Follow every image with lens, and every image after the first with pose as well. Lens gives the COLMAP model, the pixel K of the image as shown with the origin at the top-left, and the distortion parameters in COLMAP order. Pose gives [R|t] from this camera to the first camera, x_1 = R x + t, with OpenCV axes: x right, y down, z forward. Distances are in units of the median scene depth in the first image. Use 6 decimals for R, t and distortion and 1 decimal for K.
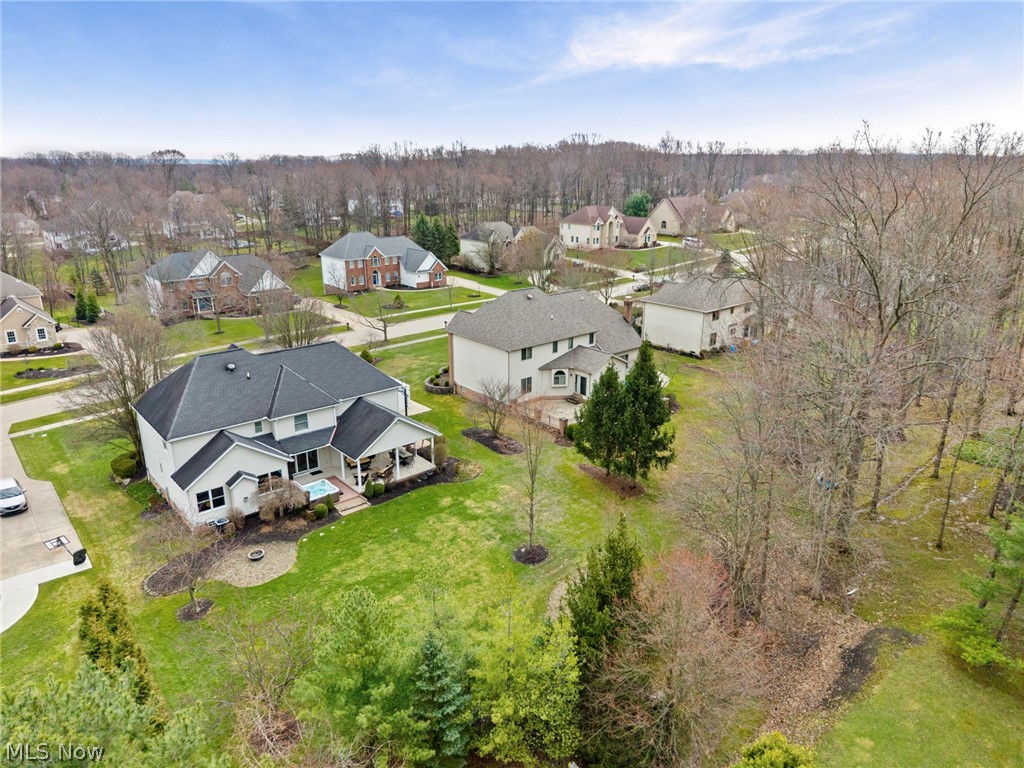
lens RADIAL K [[686.6, 0, 512.0], [0, 686.6, 384.0], [0, 0, 1]] dist [0.011429, -0.003117]
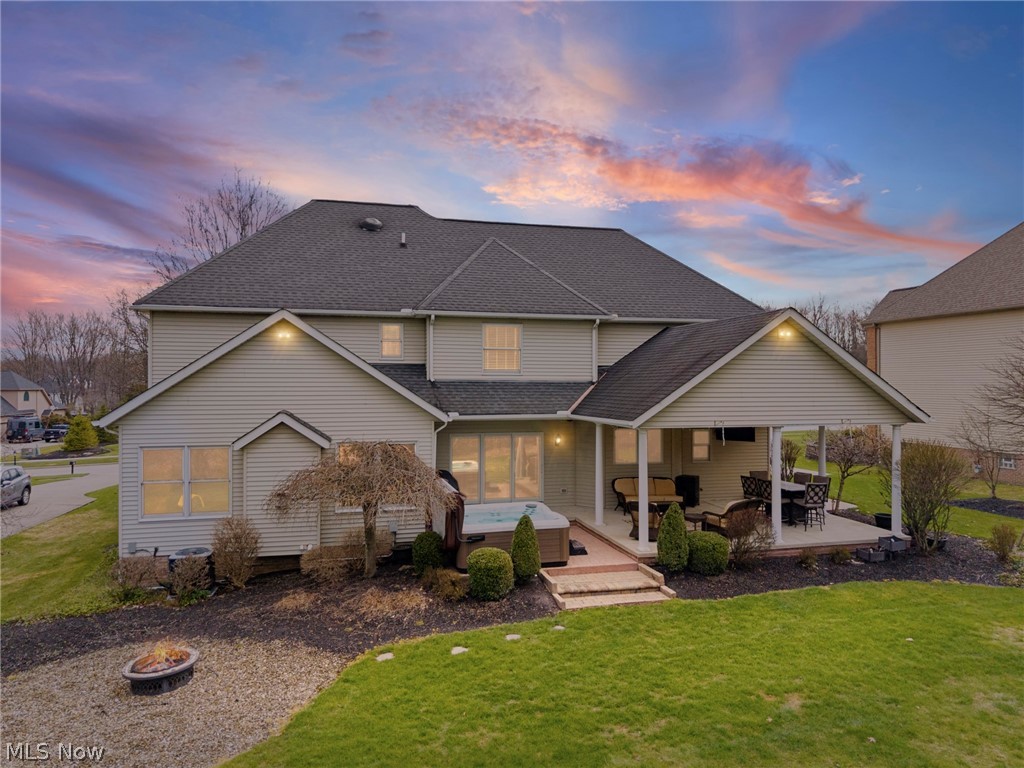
lens RADIAL K [[686.6, 0, 512.0], [0, 686.6, 384.0], [0, 0, 1]] dist [0.011429, -0.003117]
pose [[0.896560, 0.006045, -0.442881, -0.144159], [-0.144187, 0.949425, -0.278931, 0.179966], [0.418797, 0.313936, 0.852088, 0.718318]]
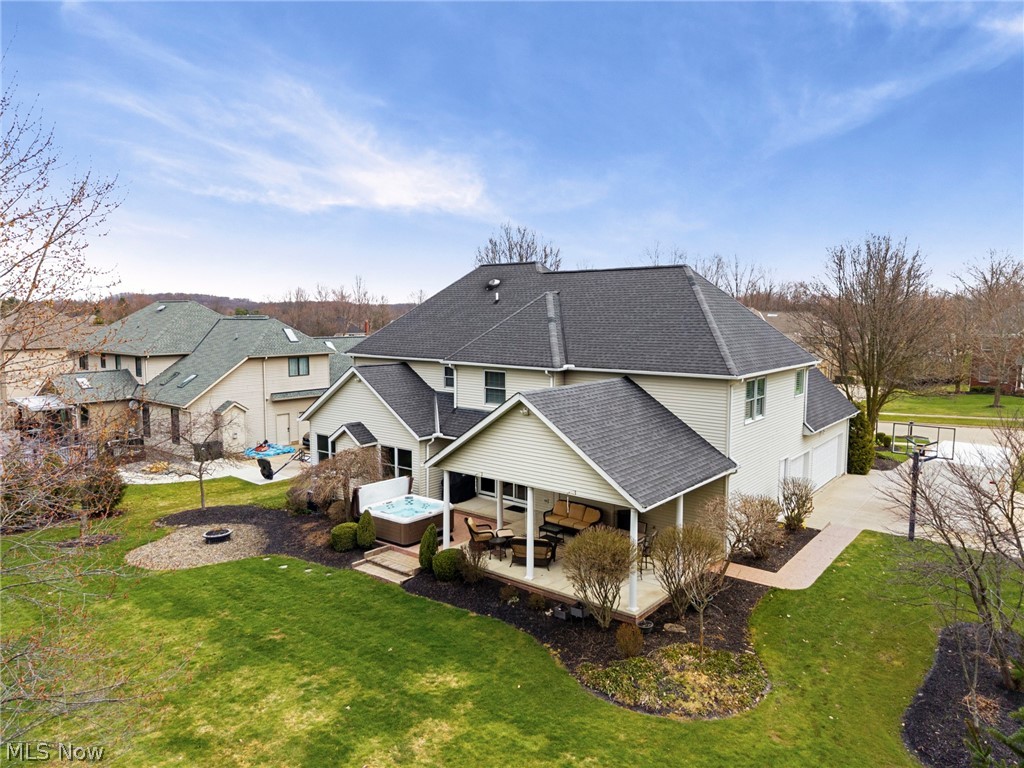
lens RADIAL K [[686.6, 0, 512.0], [0, 686.6, 384.0], [0, 0, 1]] dist [0.011429, -0.003117]
pose [[0.183931, 0.099450, -0.977895, 0.183228], [-0.311410, 0.949516, 0.037991, 0.030968], [0.932305, 0.297538, 0.205615, 0.936600]]
